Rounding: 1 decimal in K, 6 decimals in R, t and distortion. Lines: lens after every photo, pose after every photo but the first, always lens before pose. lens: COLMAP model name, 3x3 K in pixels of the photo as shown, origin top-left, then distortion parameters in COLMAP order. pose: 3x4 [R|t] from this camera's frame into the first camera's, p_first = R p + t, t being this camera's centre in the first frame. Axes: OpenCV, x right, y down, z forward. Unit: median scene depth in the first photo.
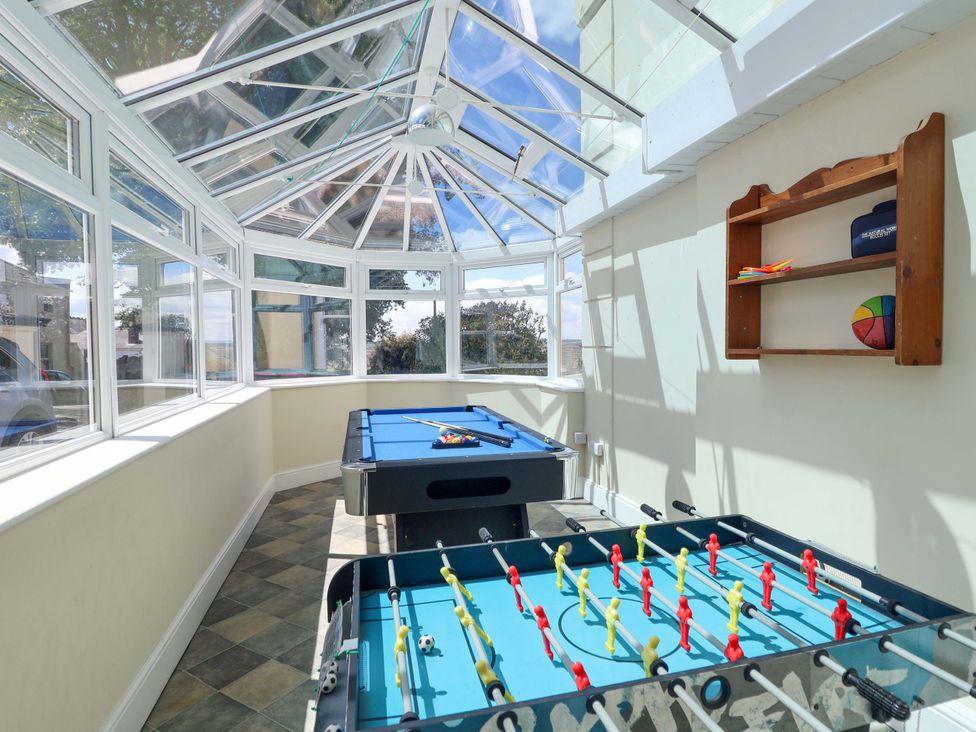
lens RADIAL K [[511.5, 0, 488.0], [0, 511.5, 366.0], [0, 0, 1]] dist [-0.002325, -0.011461]
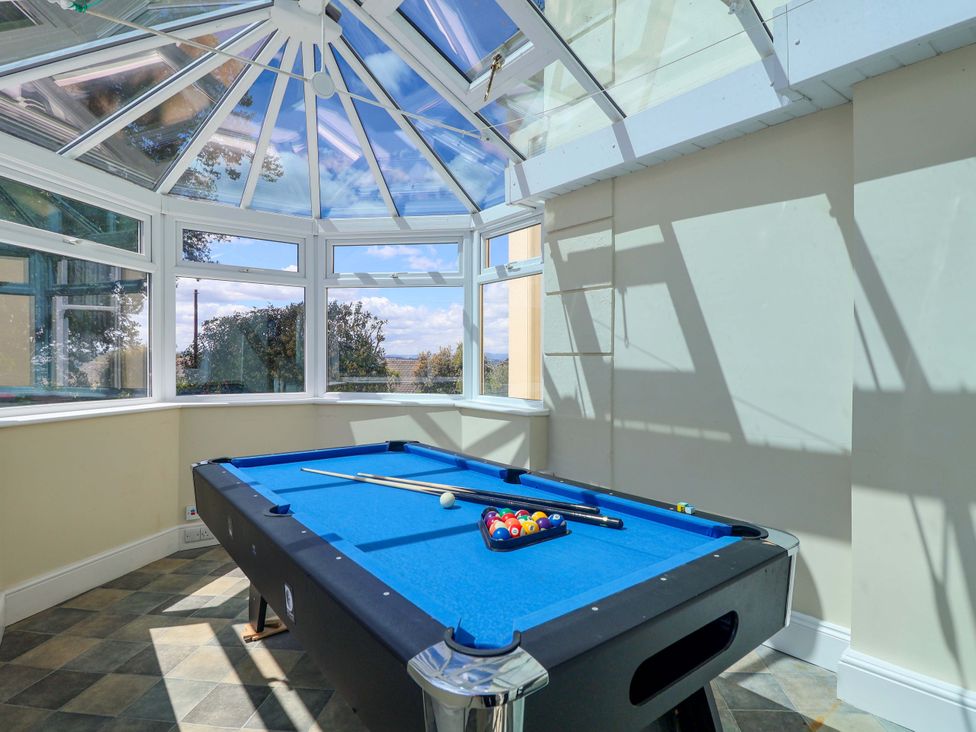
lens RADIAL K [[532.6, 0, 488.0], [0, 532.6, 366.0], [0, 0, 1]] dist [0.005339, -0.013335]
pose [[0.916923, 0.013222, 0.398844, -0.207822], [-0.001592, 0.999564, -0.029476, 0.001042], [-0.399060, 0.026392, 0.916545, 0.351036]]
